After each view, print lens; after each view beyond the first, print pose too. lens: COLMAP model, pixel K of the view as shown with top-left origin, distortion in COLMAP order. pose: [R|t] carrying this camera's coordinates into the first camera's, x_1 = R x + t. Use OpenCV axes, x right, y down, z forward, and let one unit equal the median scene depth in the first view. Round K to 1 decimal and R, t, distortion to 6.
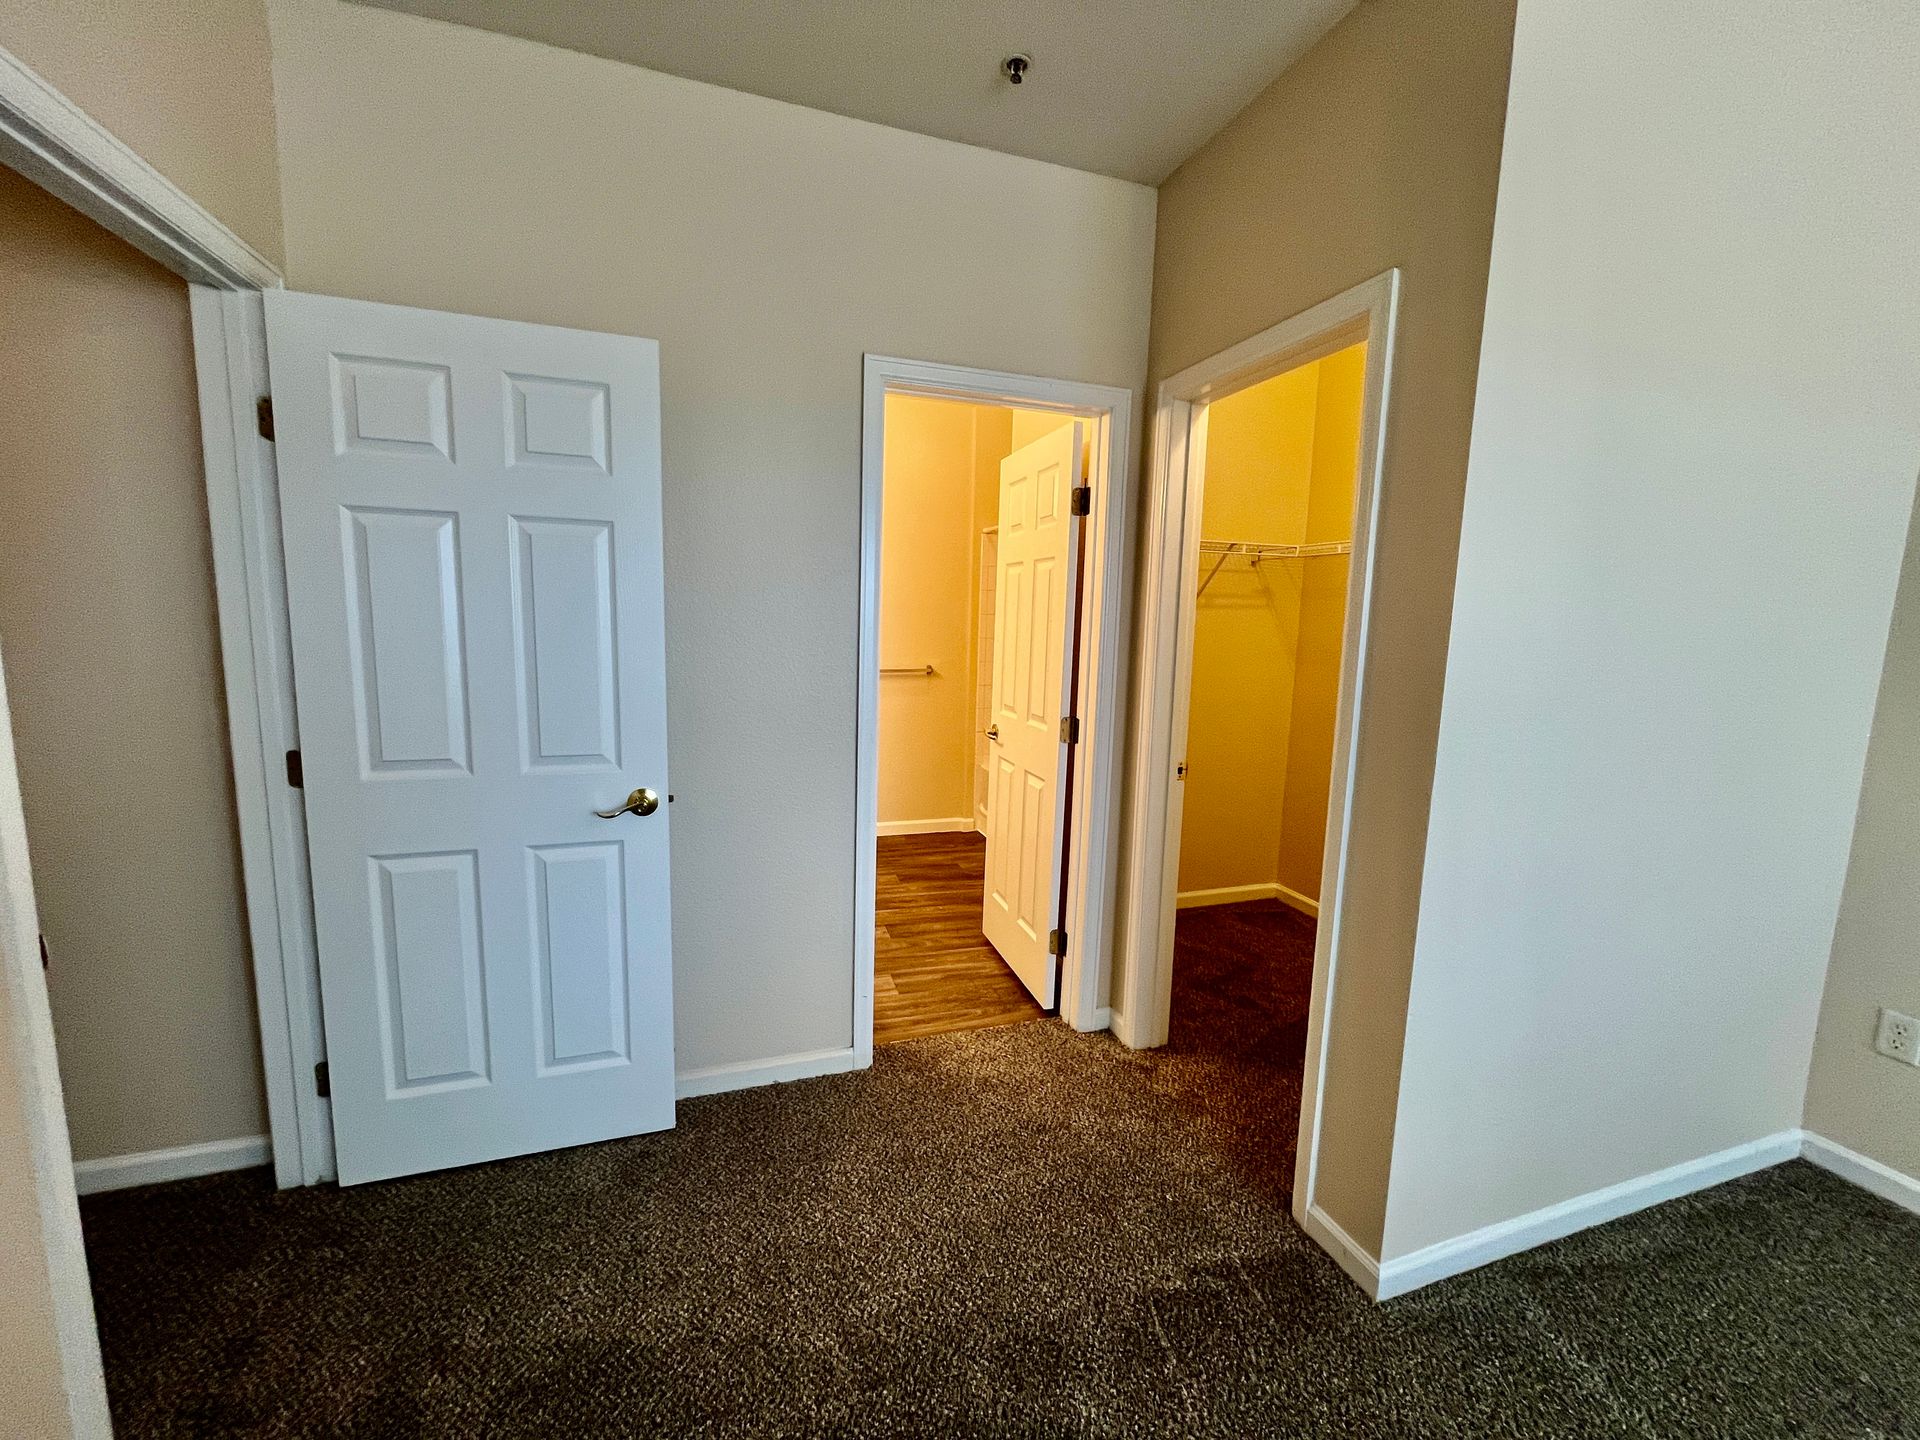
lens RADIAL K [[753.5, 0, 960.0], [0, 753.5, 720.0], [0, 0, 1]] dist [0.000394, 0.000001]
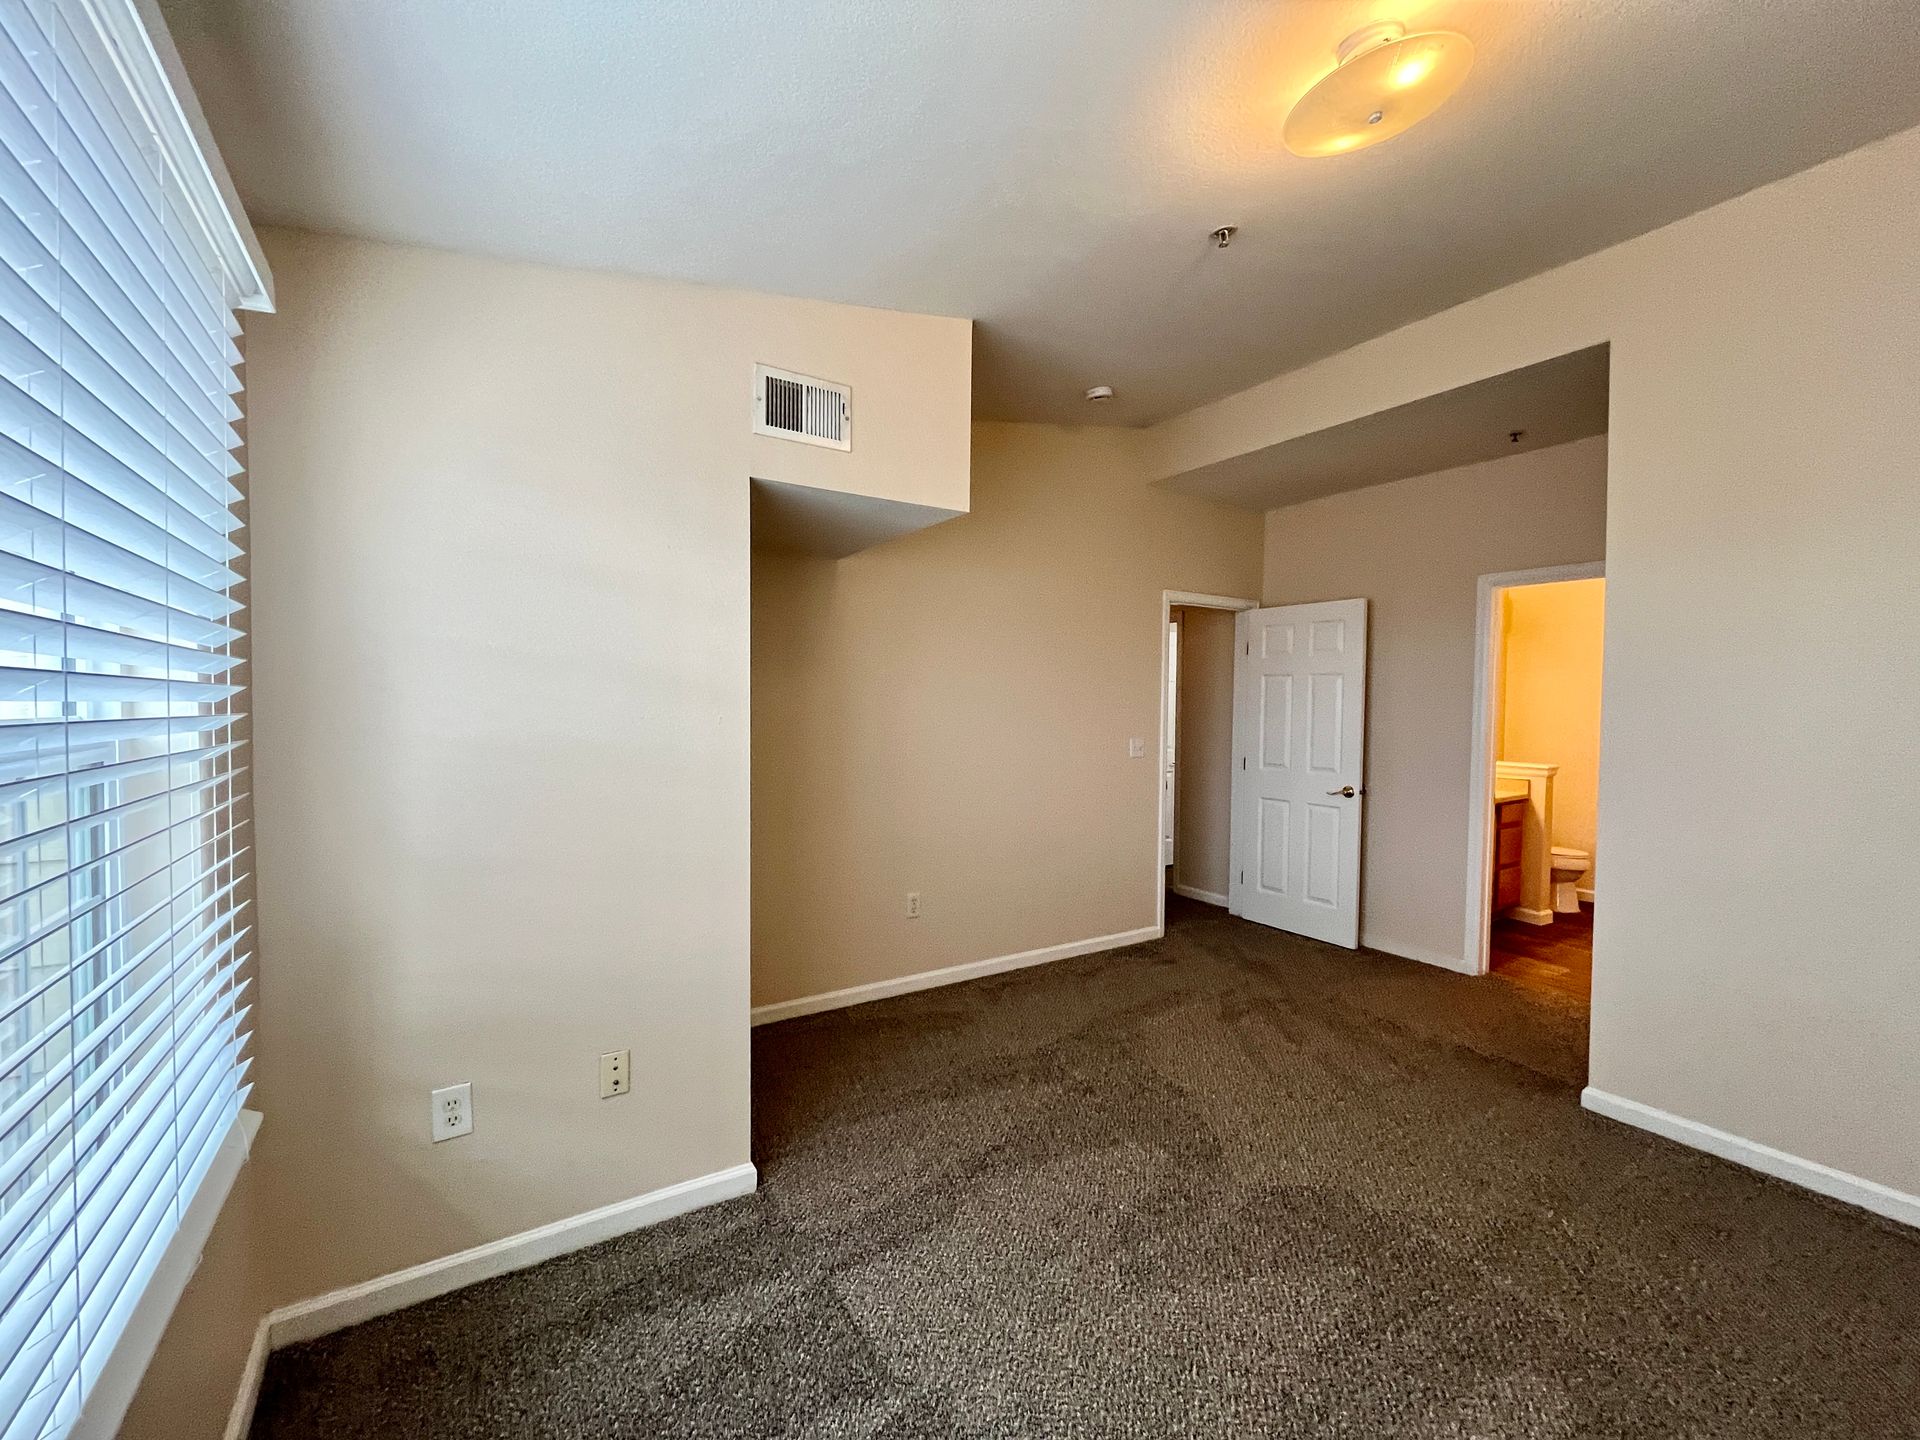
lens RADIAL K [[781.4, 0, 958.7], [0, 781.4, 726.3], [0, 0, 1]] dist [-0.002626, -0.000349]
pose [[0.245176, 0.004221, -0.969469, 0.857767], [-0.145701, 0.988793, -0.032542, 0.088646], [0.958467, 0.149231, 0.243044, -0.398817]]
